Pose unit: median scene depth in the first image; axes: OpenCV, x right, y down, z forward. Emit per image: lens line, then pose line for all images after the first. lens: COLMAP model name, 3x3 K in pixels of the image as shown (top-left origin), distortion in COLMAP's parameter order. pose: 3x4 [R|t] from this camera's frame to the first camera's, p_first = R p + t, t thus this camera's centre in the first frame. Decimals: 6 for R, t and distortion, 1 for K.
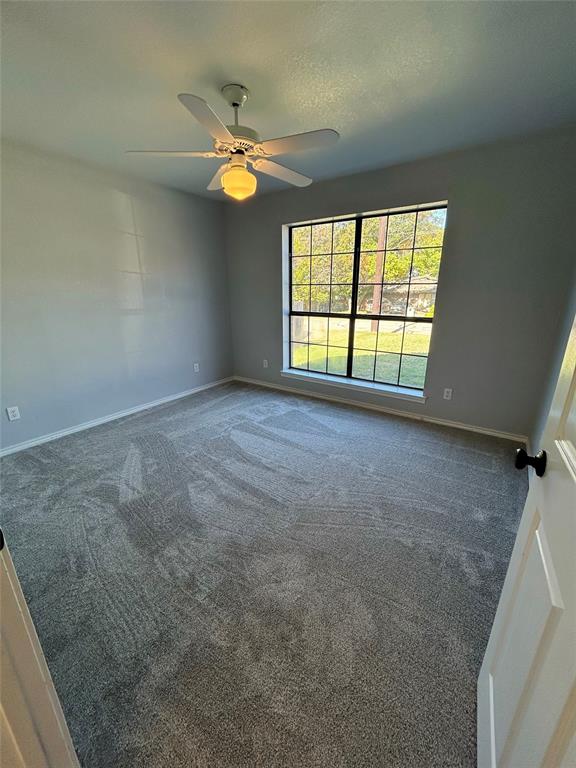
lens RADIAL K [[308.3, 0, 288.0], [0, 308.3, 384.0], [0, 0, 1]] dist [-0.000558, -0.000119]
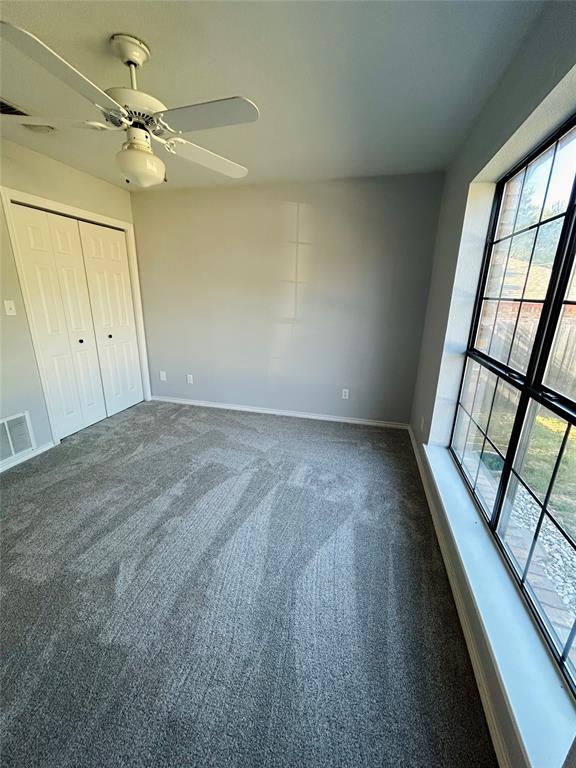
lens RADIAL K [[308.3, 0, 288.0], [0, 308.3, 384.0], [0, 0, 1]] dist [-0.000558, -0.000119]
pose [[0.352071, 0.277554, -0.893874, 0.490564], [-0.293479, 0.939595, 0.176158, -0.230244], [0.888772, 0.200313, 0.412260, 0.669328]]
